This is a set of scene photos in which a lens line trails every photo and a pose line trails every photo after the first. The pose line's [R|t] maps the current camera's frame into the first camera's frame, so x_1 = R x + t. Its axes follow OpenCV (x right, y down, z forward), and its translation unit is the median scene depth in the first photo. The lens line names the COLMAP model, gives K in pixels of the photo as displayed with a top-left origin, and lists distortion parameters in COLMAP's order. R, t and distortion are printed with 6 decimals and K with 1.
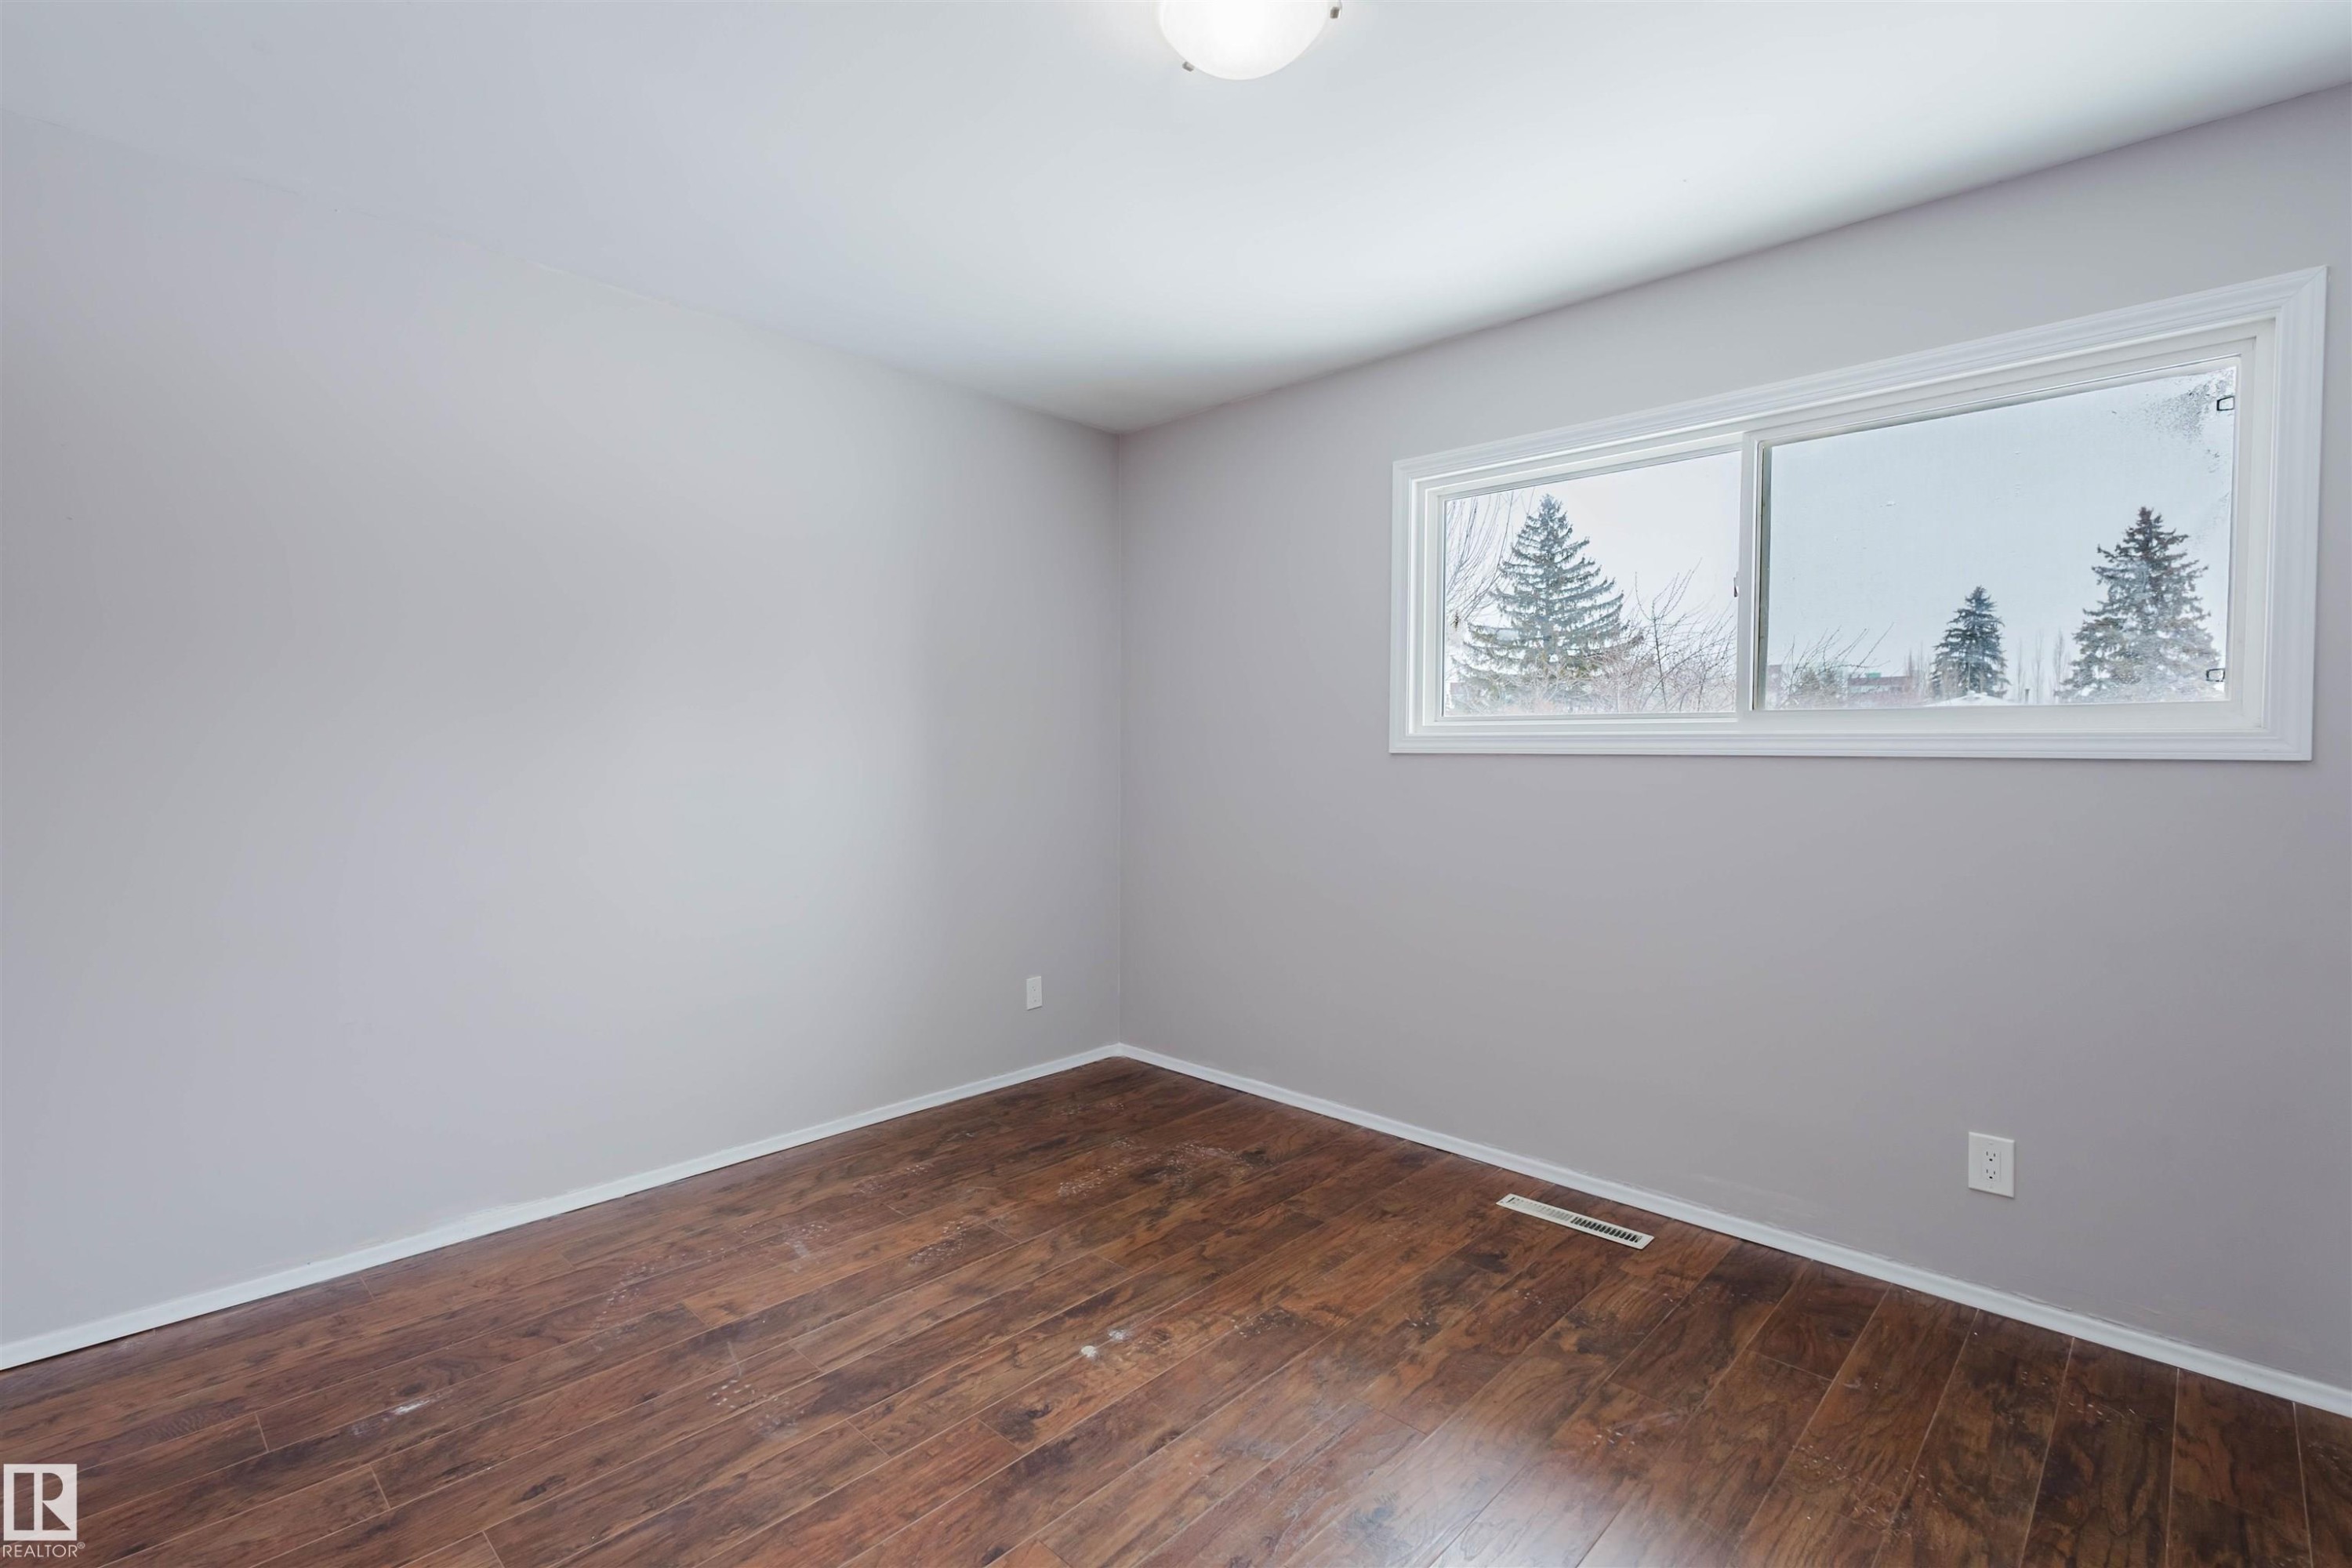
lens RADIAL K [[1084.6, 0, 1169.4], [0, 1084.6, 779.4], [0, 0, 1]] dist [-0.003687, -0.000280]
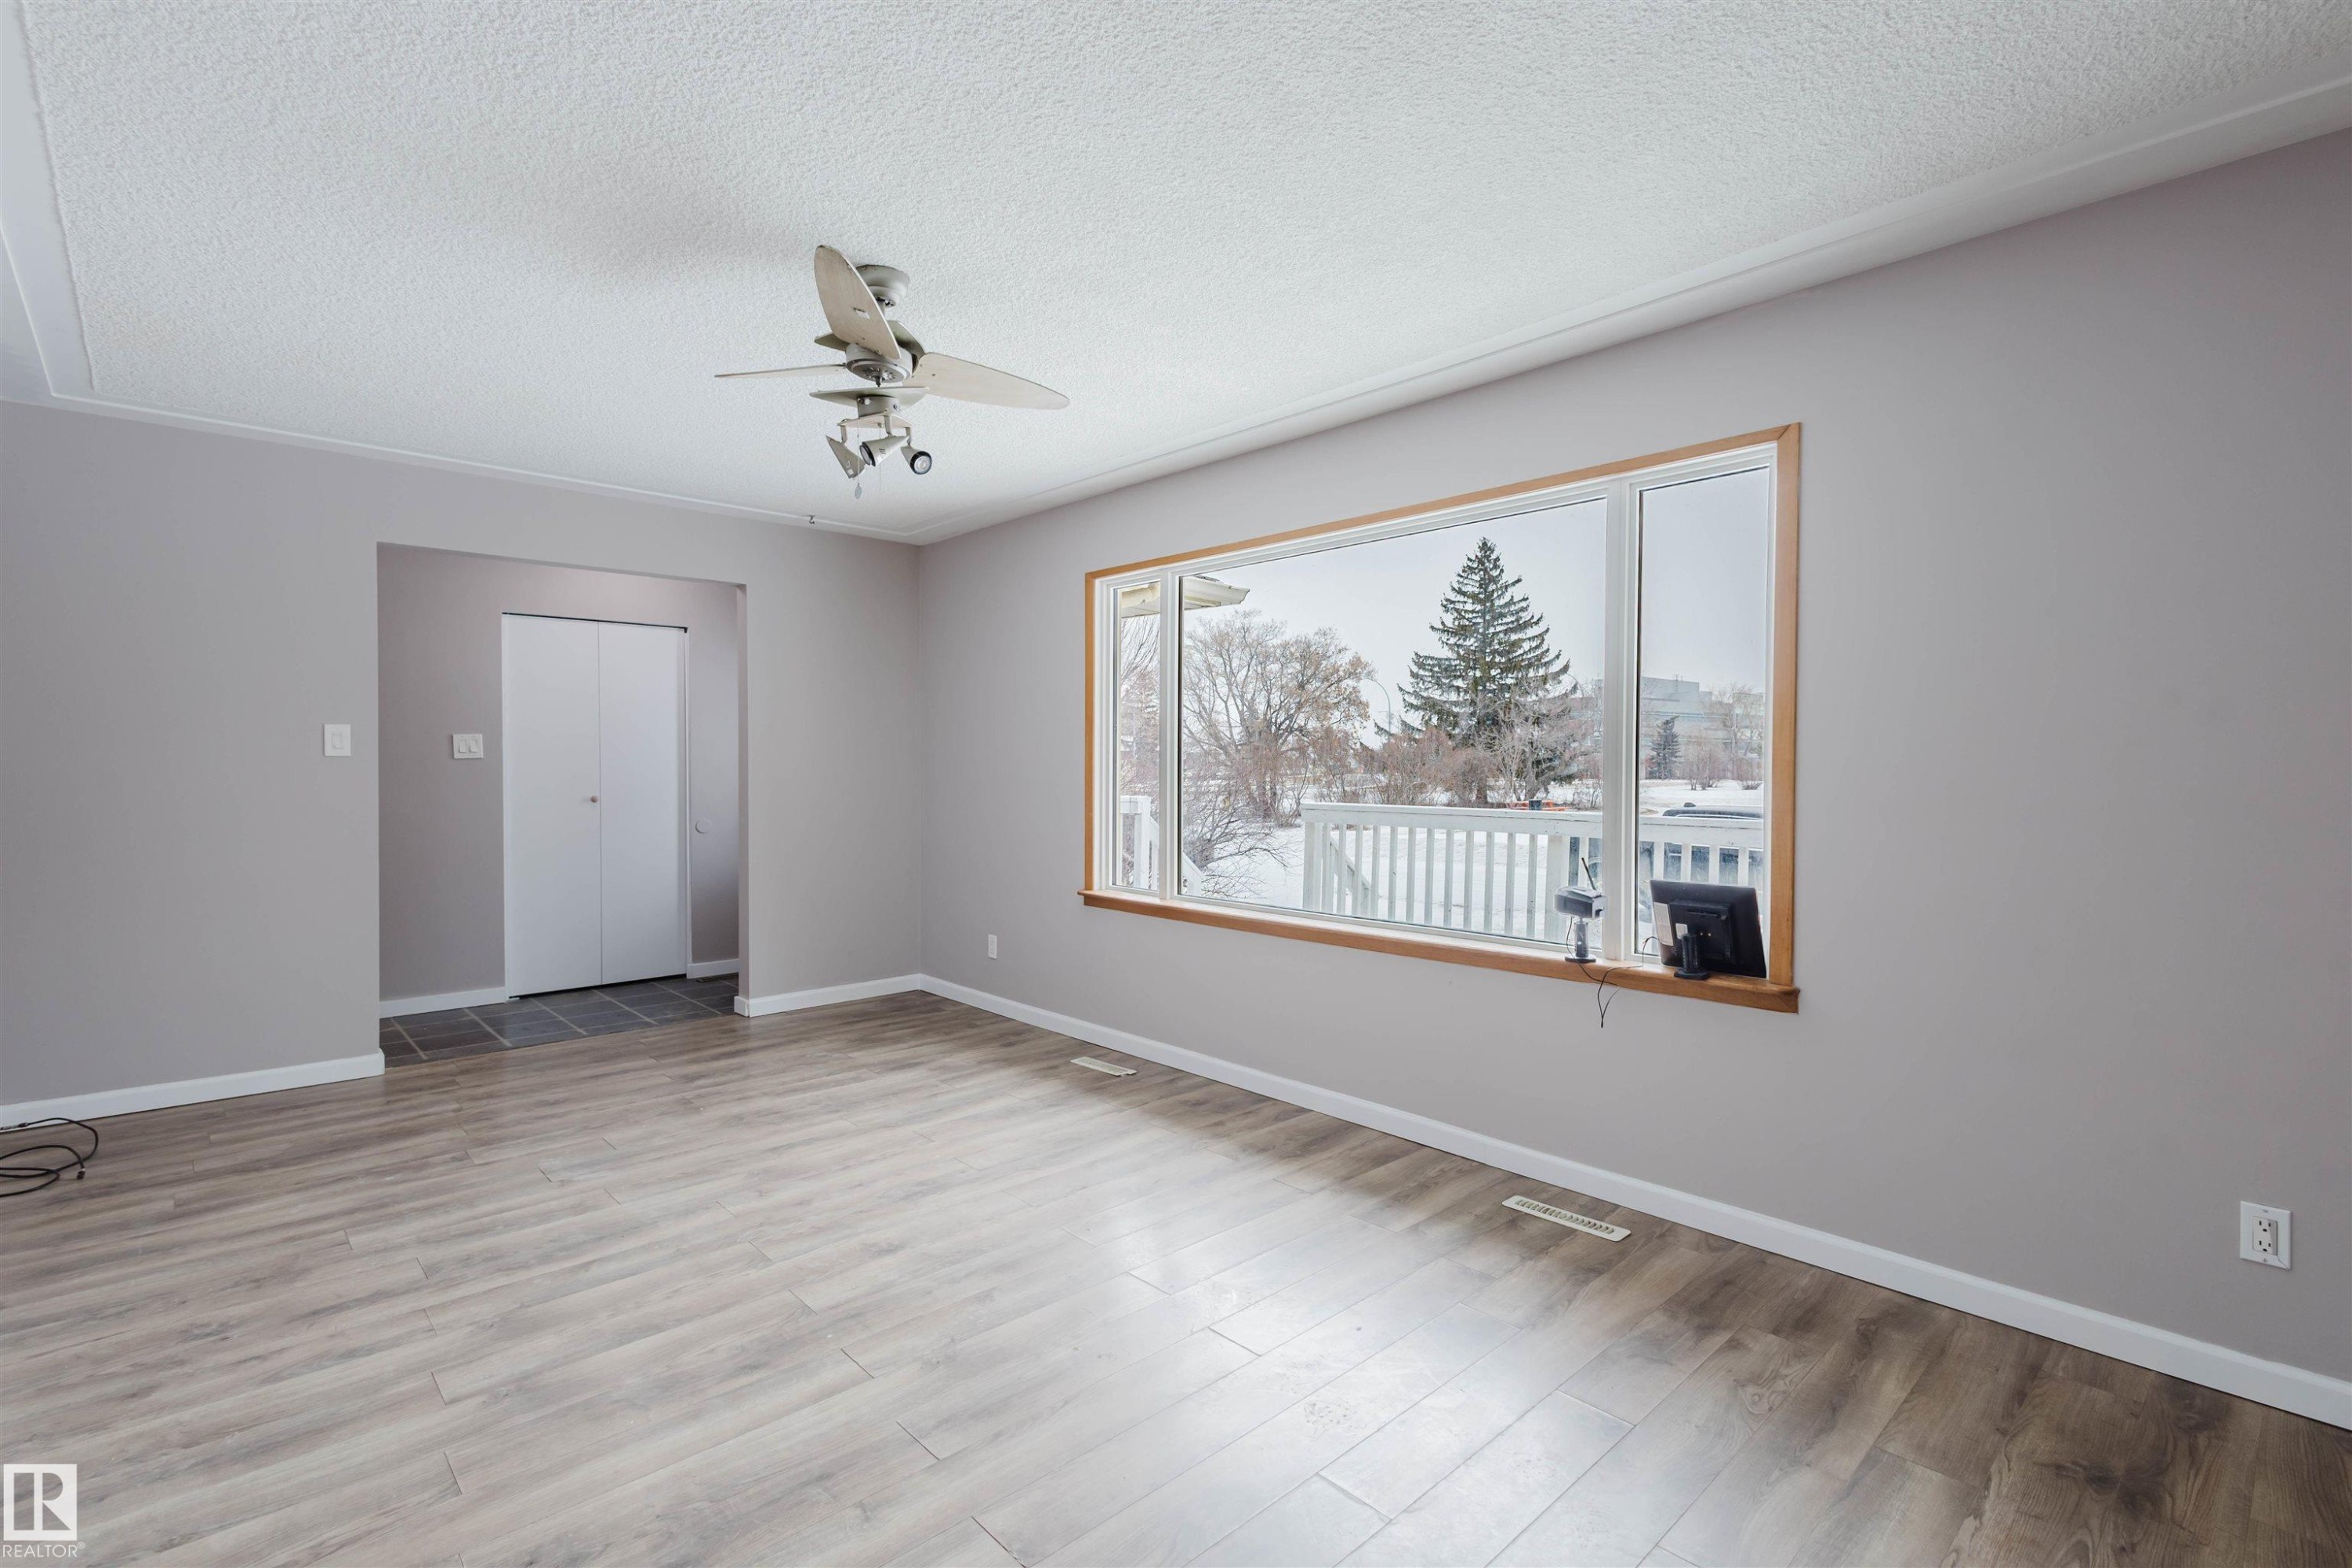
lens RADIAL K [[1084.6, 0, 1184.9], [0, 1084.6, 779.9], [0, 0, 1]] dist [-0.003687, -0.000280]
pose [[0.998273, 0.000986, -0.058744, 0.109169], [-0.001793, 0.999905, -0.013679, -0.000705], [0.058725, 0.013761, 0.998179, -0.116159]]
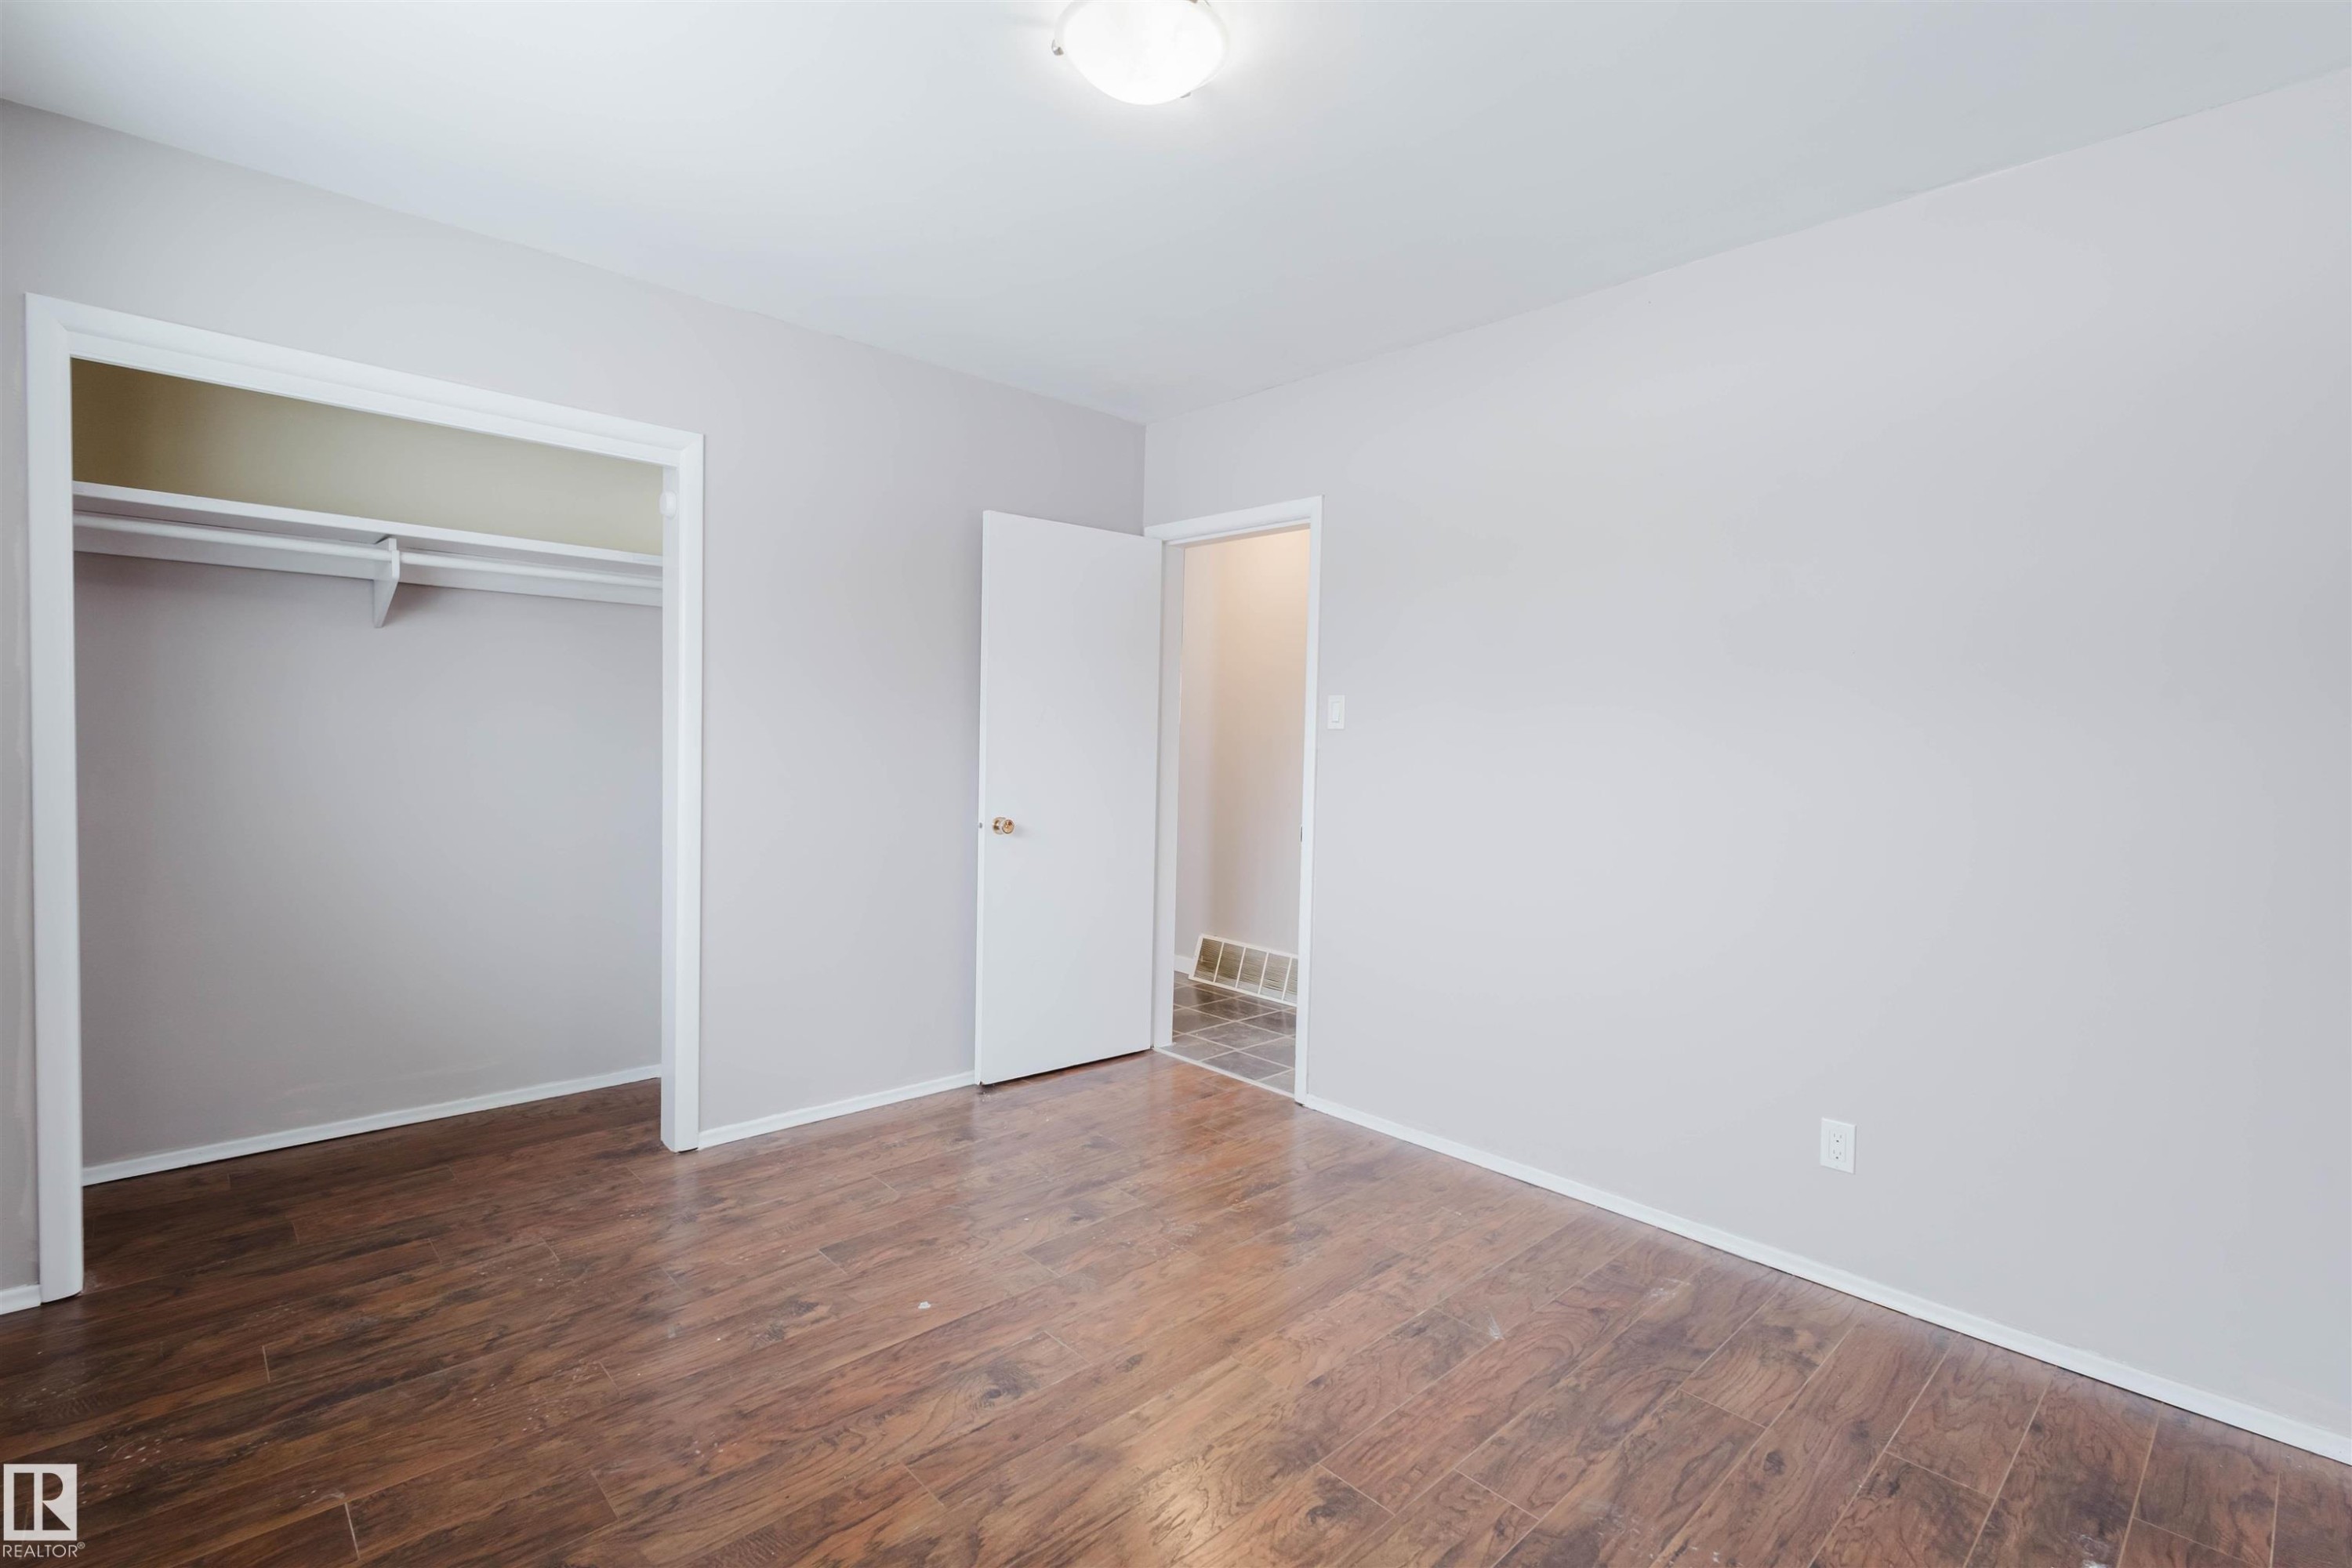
lens RADIAL K [[1084.6, 0, 1174.1], [0, 1084.6, 780.5], [0, 0, 1]] dist [-0.003687, -0.000280]
pose [[-0.998408, -0.028435, 0.048723, -0.032627], [-0.024681, 0.996803, 0.075993, -0.068220], [-0.050728, 0.074670, -0.995917, 2.015759]]
